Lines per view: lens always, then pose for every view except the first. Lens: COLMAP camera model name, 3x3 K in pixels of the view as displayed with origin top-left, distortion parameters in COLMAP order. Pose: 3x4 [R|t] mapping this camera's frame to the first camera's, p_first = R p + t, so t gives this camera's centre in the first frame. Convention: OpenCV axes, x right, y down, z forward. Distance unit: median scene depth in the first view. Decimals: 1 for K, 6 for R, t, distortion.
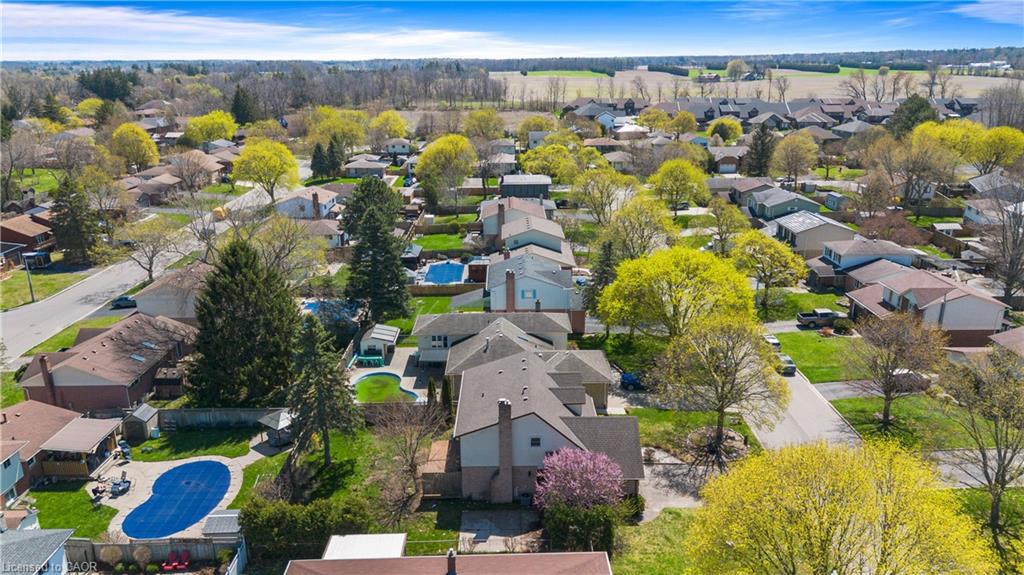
lens RADIAL K [[717.6, 0, 512.0], [0, 717.6, 287.5], [0, 0, 1]] dist [0.073953, -0.071397]
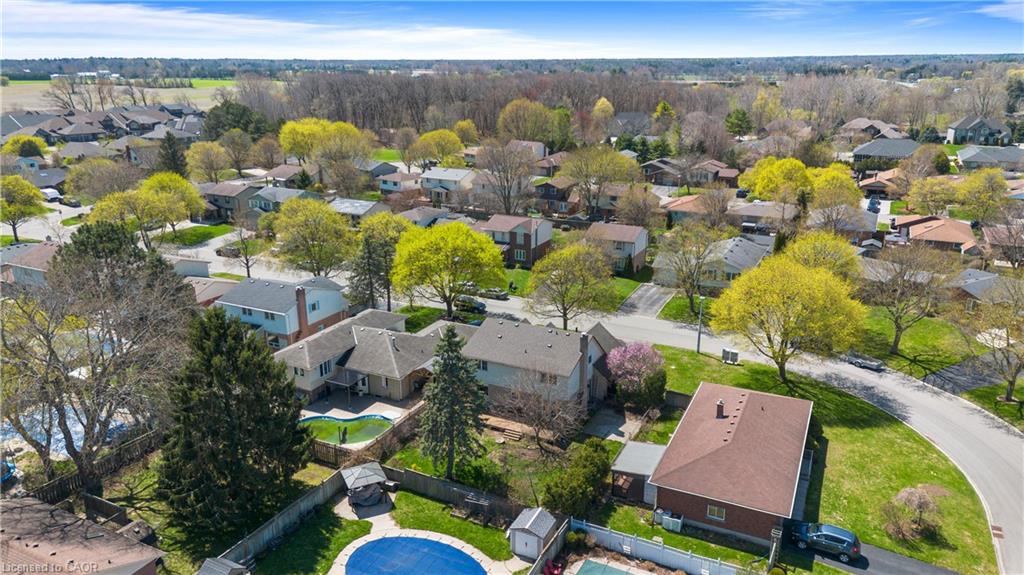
lens RADIAL K [[717.6, 0, 512.0], [0, 717.6, 287.5], [0, 0, 1]] dist [0.073953, -0.071397]
pose [[0.457378, -0.260537, 0.850250, -0.569424], [0.270520, 0.951570, 0.146062, -0.071773], [-0.847127, 0.163204, 0.505708, 0.223435]]
